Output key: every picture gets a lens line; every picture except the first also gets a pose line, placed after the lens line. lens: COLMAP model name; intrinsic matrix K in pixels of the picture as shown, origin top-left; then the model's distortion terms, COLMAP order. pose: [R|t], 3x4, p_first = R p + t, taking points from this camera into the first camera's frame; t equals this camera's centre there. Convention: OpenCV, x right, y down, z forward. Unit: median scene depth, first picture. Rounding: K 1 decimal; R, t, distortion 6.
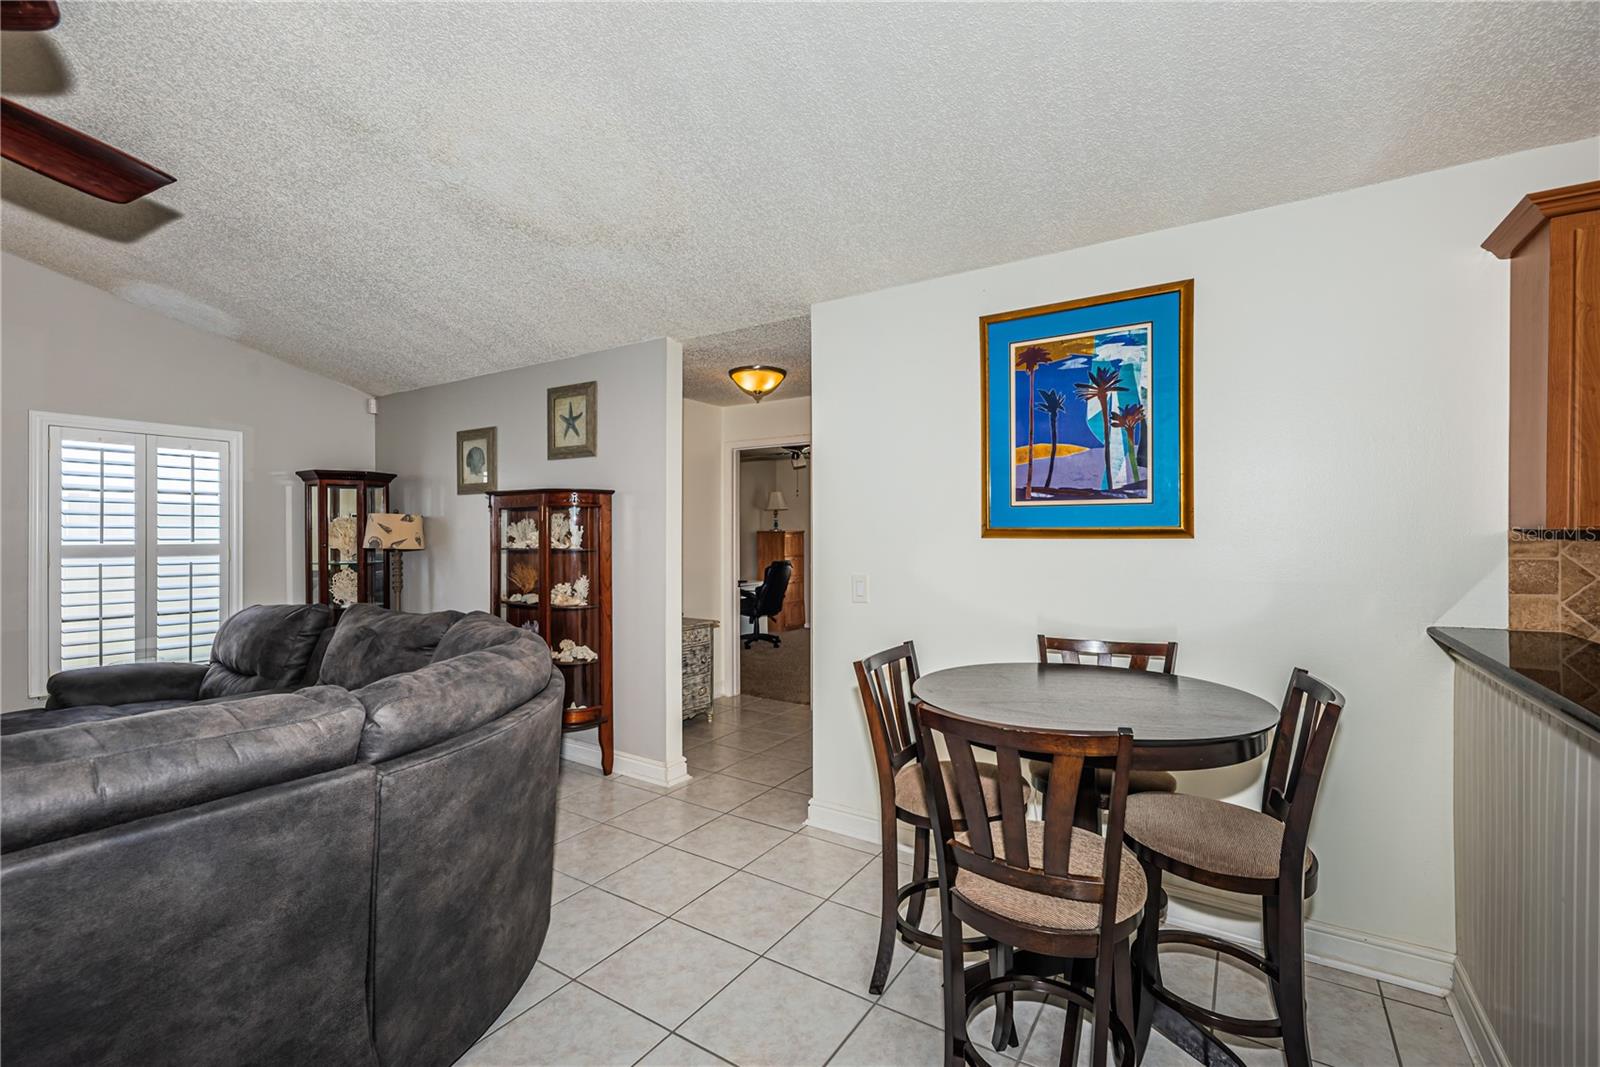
lens RADIAL K [[692.5, 0, 801.2], [0, 692.5, 532.2], [0, 0, 1]] dist [0.002461, 0.000293]
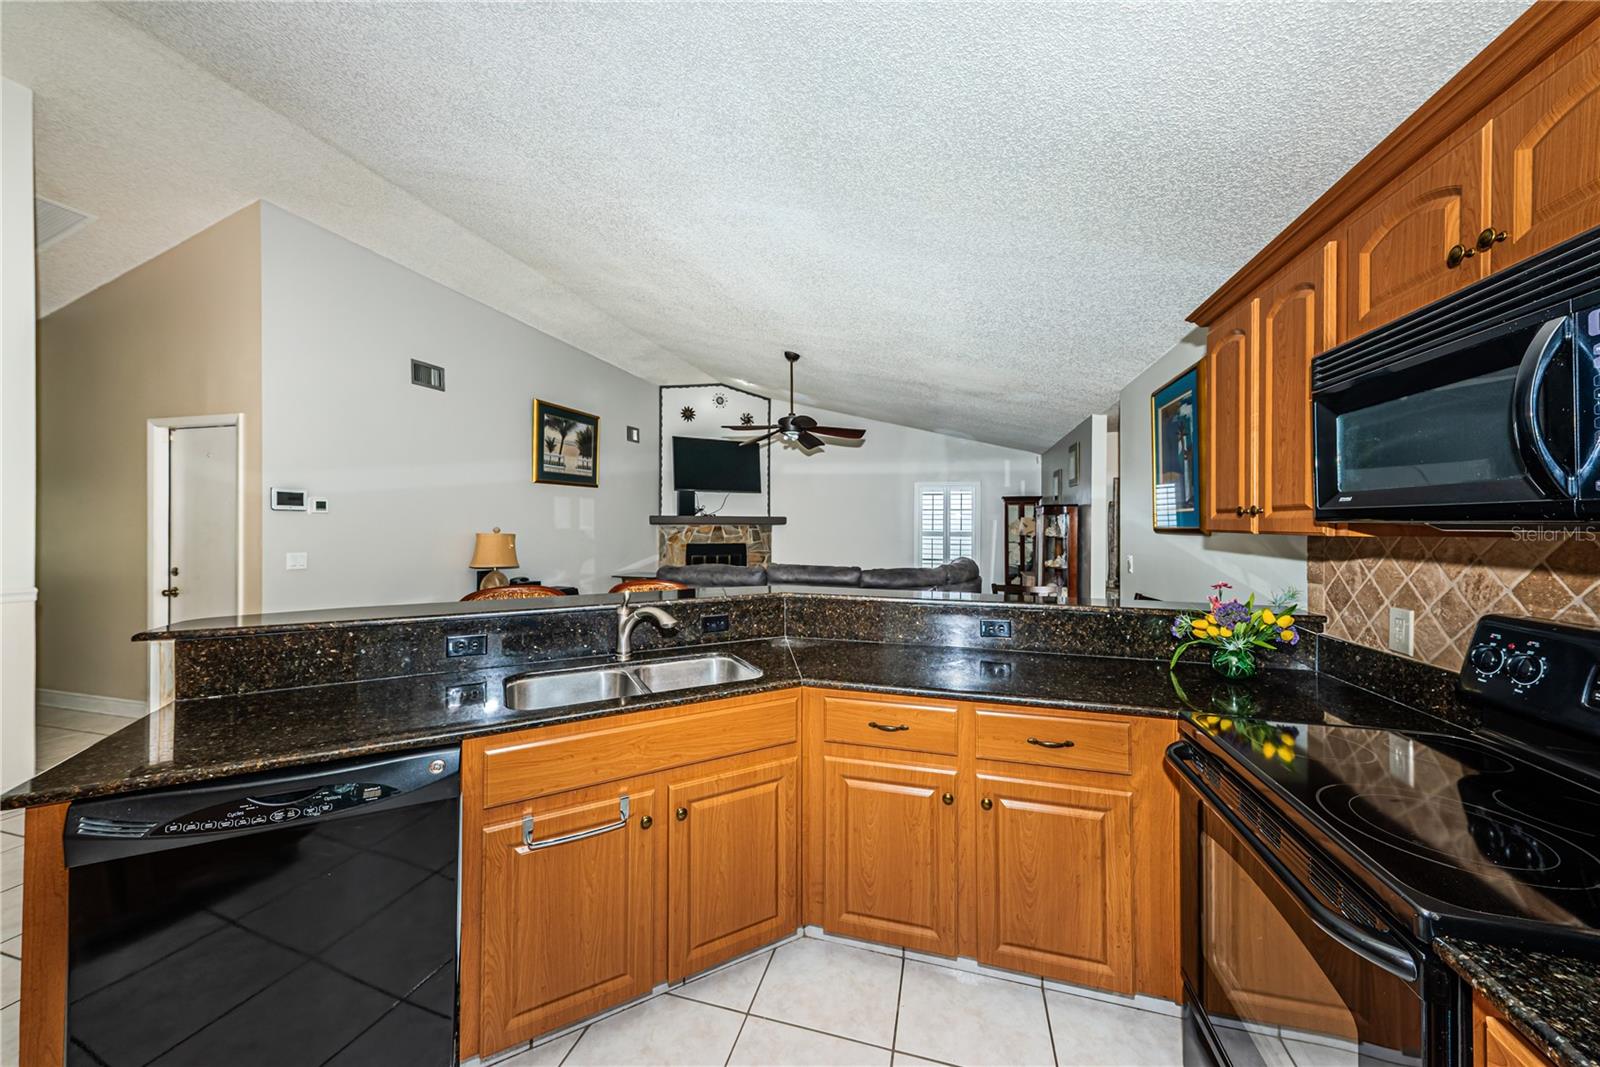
lens RADIAL K [[553.5, 0, 809.1], [0, 553.5, 522.9], [0, 0, 1]] dist [0.015219, -0.001586]
pose [[0.311489, -0.000271, -0.950250, 1.237926], [-0.005758, 0.999981, -0.002173, -0.008053], [0.950232, 0.006148, 0.311481, -0.129296]]
